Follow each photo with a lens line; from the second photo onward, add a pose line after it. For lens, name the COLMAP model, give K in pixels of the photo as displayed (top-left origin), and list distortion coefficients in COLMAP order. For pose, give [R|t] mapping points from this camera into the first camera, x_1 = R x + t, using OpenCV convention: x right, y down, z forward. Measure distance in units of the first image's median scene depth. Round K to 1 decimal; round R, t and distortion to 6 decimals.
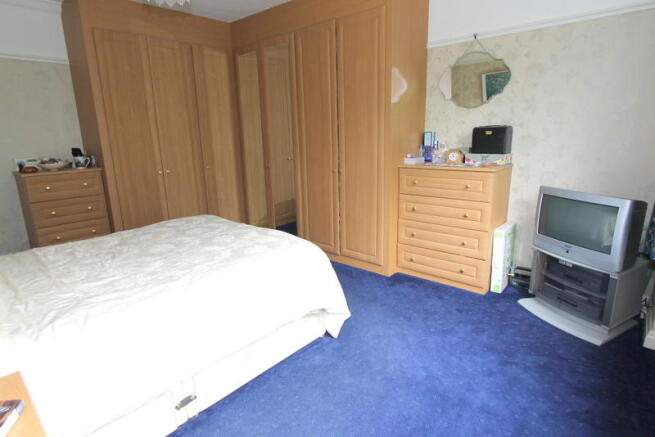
lens RADIAL K [[360.5, 0, 327.5], [0, 360.5, 218.5], [0, 0, 1]] dist [-0.004154, -0.000483]
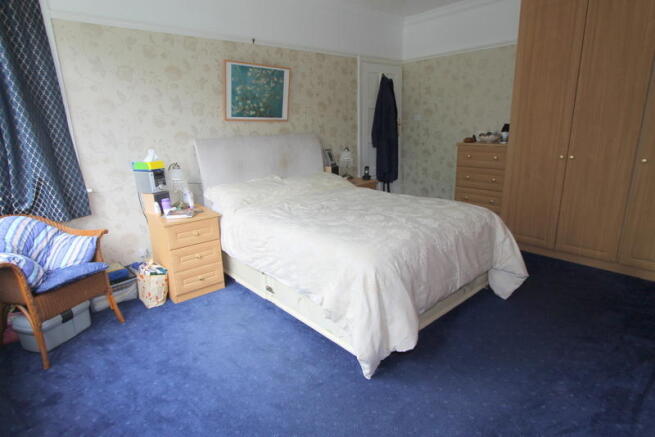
lens RADIAL K [[360.5, 0, 327.5], [0, 360.5, 218.5], [0, 0, 1]] dist [-0.004154, -0.000483]
pose [[-0.116377, 0.291237, -0.949546, 0.506667], [-0.204433, 0.928547, 0.309852, -0.167456], [0.971938, 0.230178, -0.048523, 0.633019]]
